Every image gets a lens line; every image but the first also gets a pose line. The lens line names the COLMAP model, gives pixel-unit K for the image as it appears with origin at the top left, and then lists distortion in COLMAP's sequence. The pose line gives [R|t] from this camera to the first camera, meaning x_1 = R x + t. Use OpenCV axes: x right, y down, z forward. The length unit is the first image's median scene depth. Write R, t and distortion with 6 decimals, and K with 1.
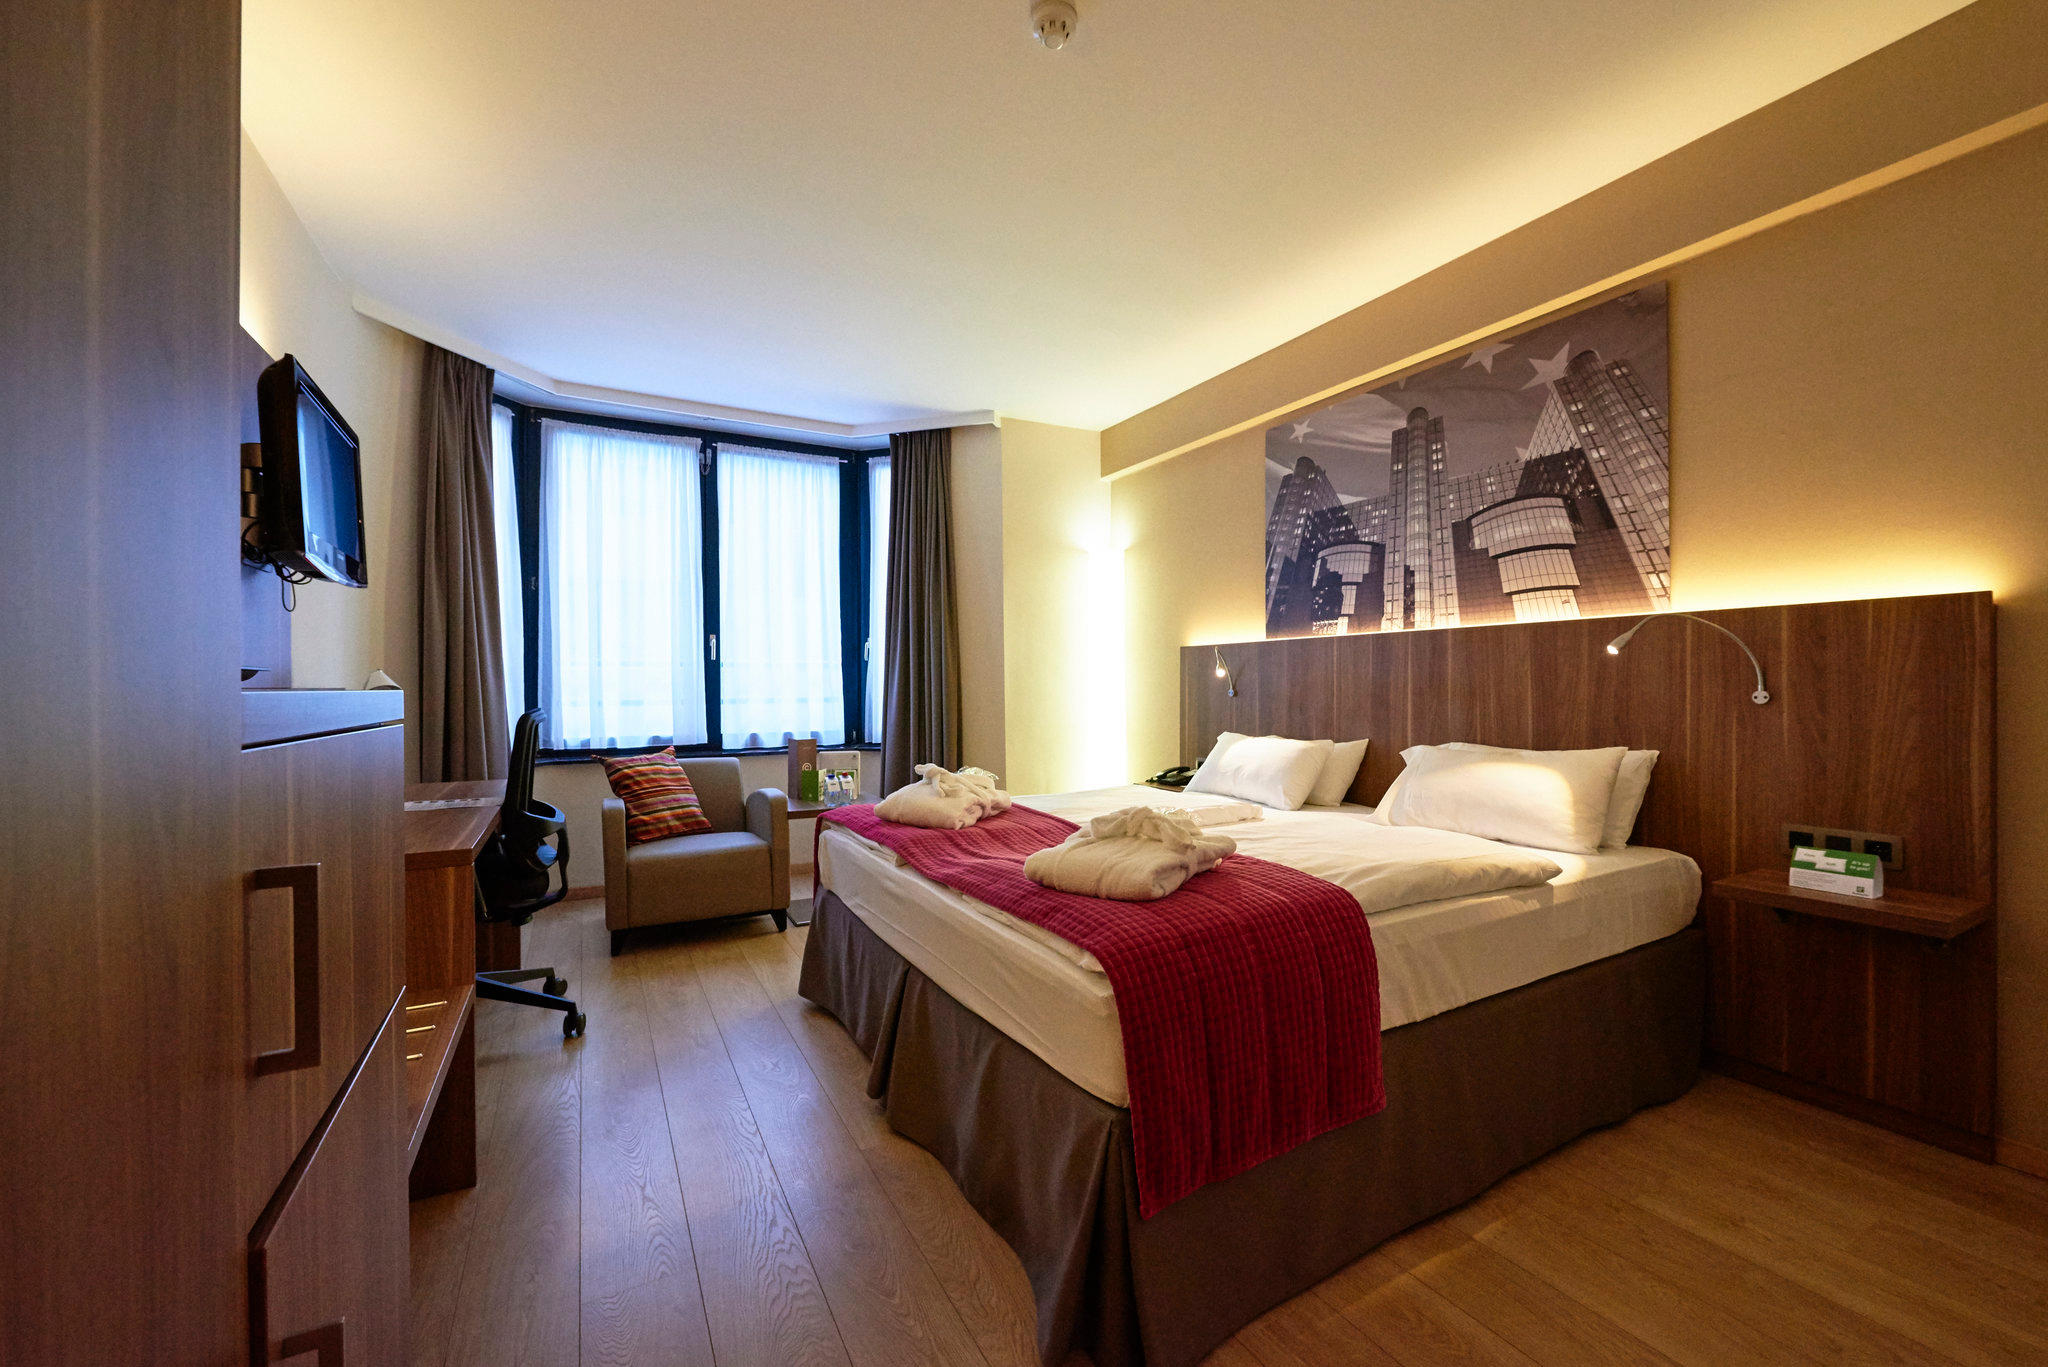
lens RADIAL K [[820.8, 0, 1037.1], [0, 820.8, 682.9], [0, 0, 1]] dist [-0.004359, -0.000742]
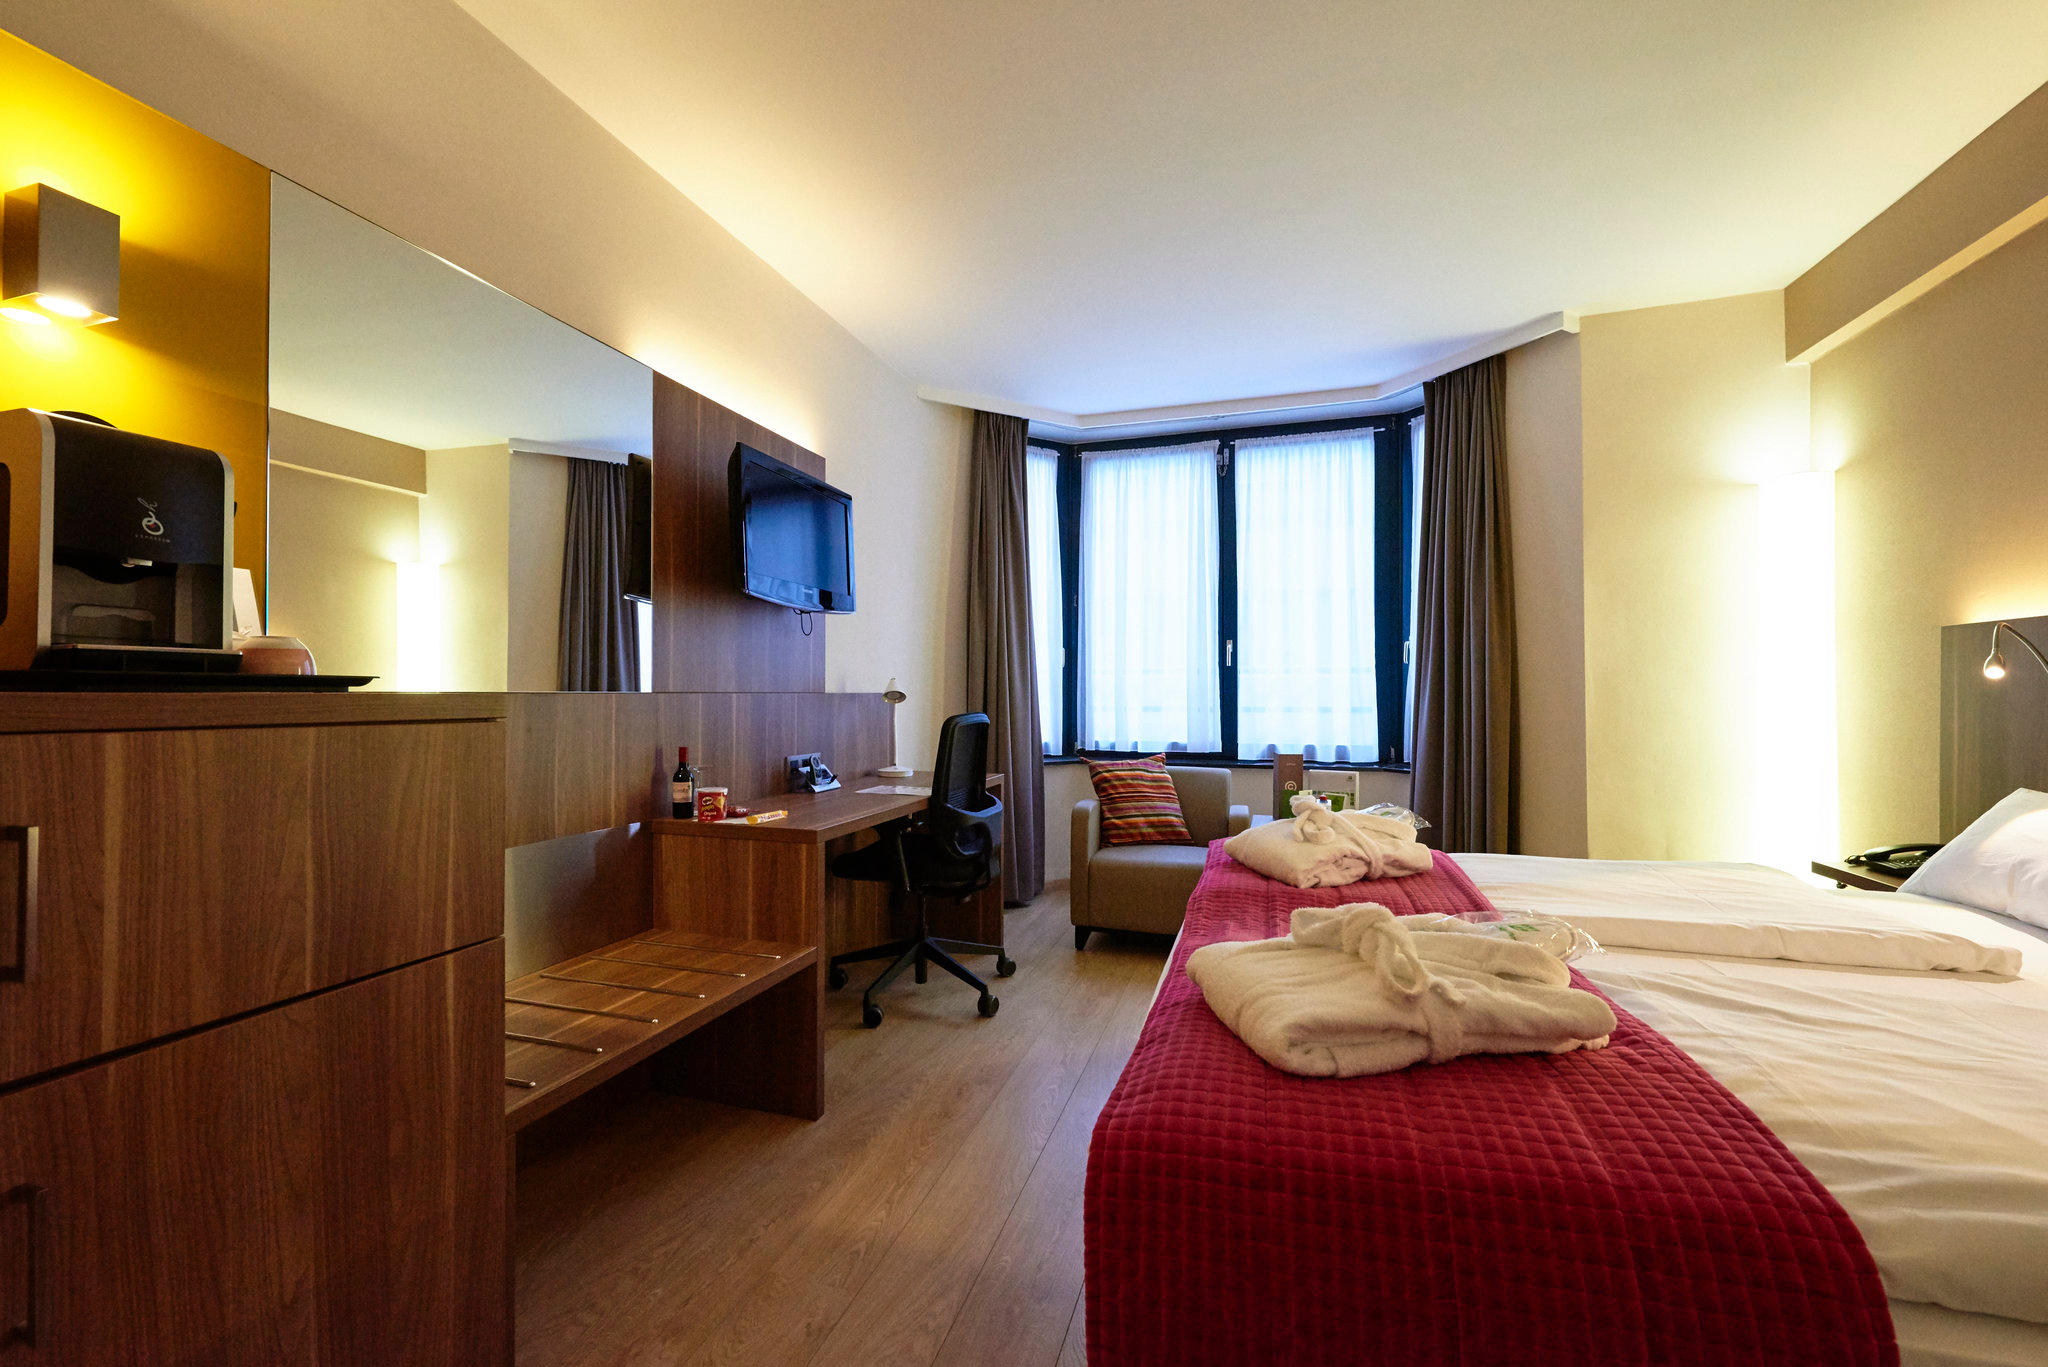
lens RADIAL K [[820.8, 0, 1022.2], [0, 820.8, 686.2], [0, 0, 1]] dist [-0.004359, -0.000742]
pose [[0.683355, -0.001761, -0.730084, 0.152569], [-0.002654, 0.999984, -0.004896, 0.000957], [0.730081, 0.005283, 0.683340, 0.174271]]
